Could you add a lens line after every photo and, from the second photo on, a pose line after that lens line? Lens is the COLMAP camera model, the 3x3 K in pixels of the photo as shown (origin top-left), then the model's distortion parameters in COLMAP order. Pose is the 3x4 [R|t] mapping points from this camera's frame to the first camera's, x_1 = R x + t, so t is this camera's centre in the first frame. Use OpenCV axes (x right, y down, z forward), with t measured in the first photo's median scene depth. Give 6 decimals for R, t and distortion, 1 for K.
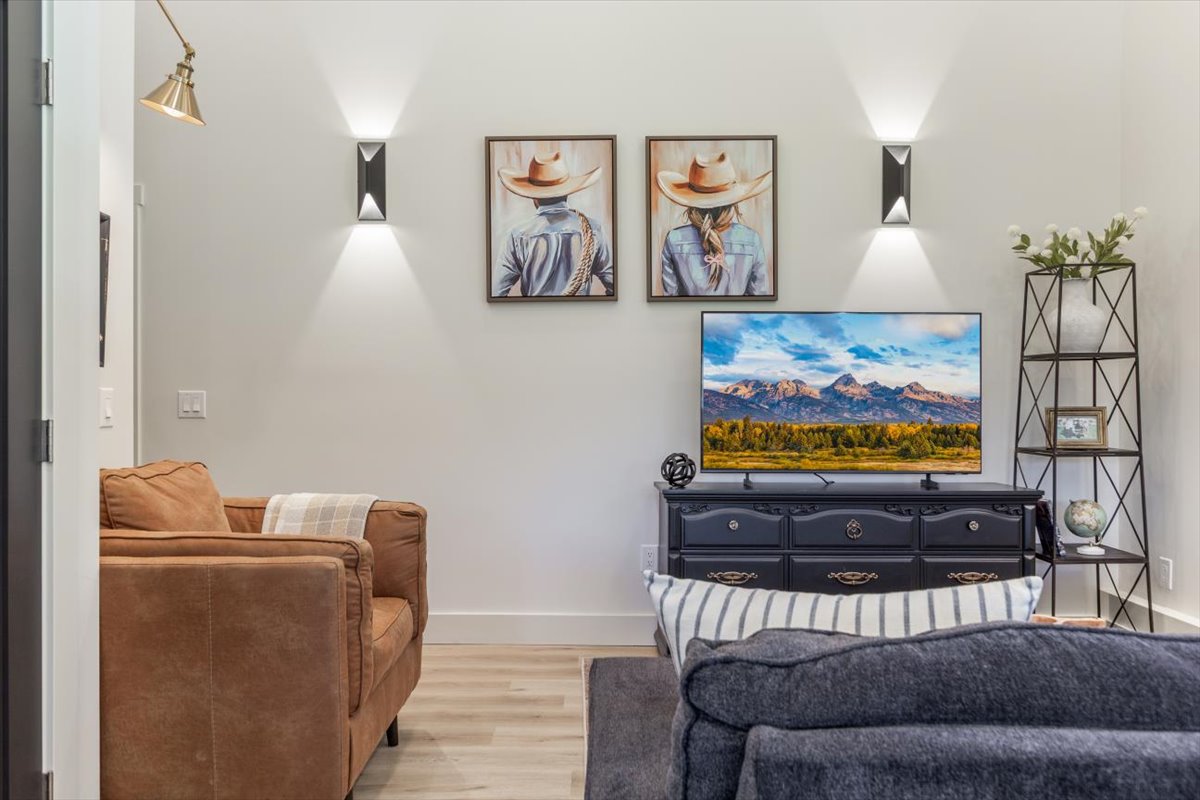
lens RADIAL K [[916.7, 0, 599.7], [0, 916.7, 408.9], [0, 0, 1]] dist [-0.001854, -0.003384]
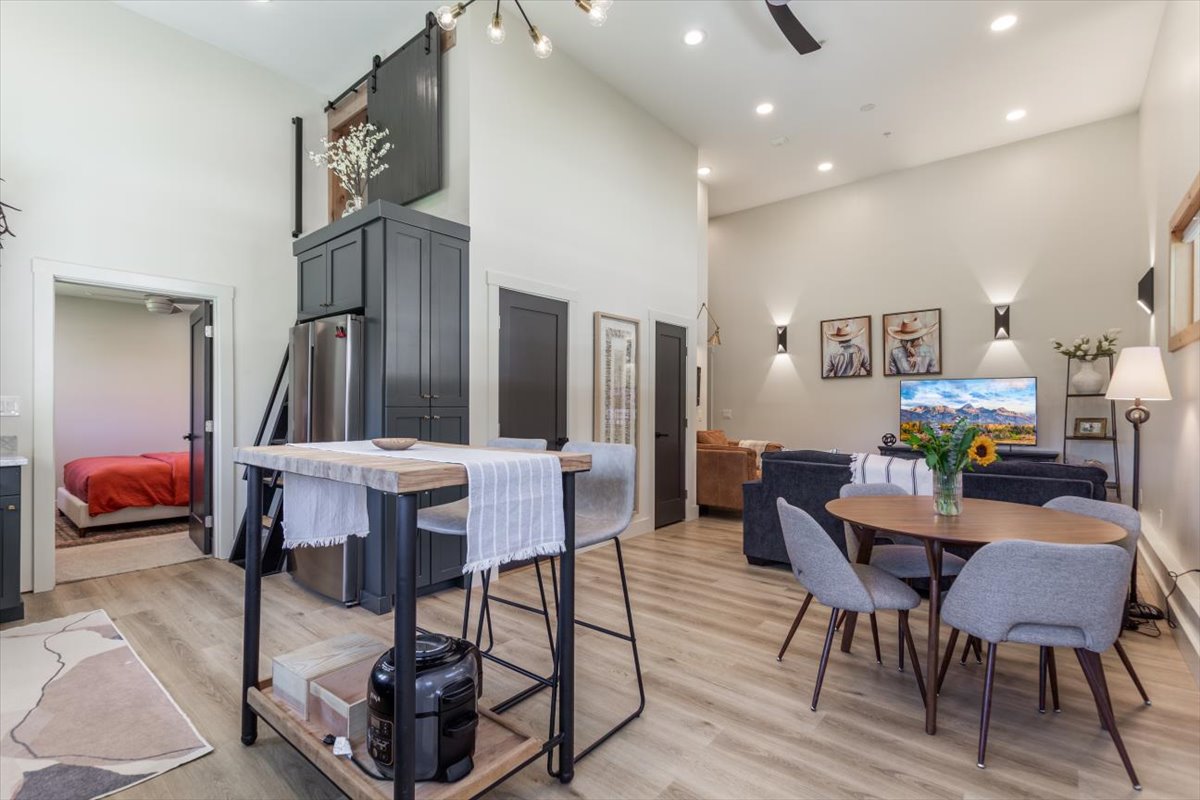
lens RADIAL K [[546.1, 0, 600.7], [0, 546.1, 406.4], [0, 0, 1]] dist [0.001146, -0.000032]
pose [[0.763175, -0.003022, -0.646184, 0.452211], [-0.004294, 0.999943, -0.009749, -0.011852], [0.646177, 0.010215, 0.763119, -0.740186]]
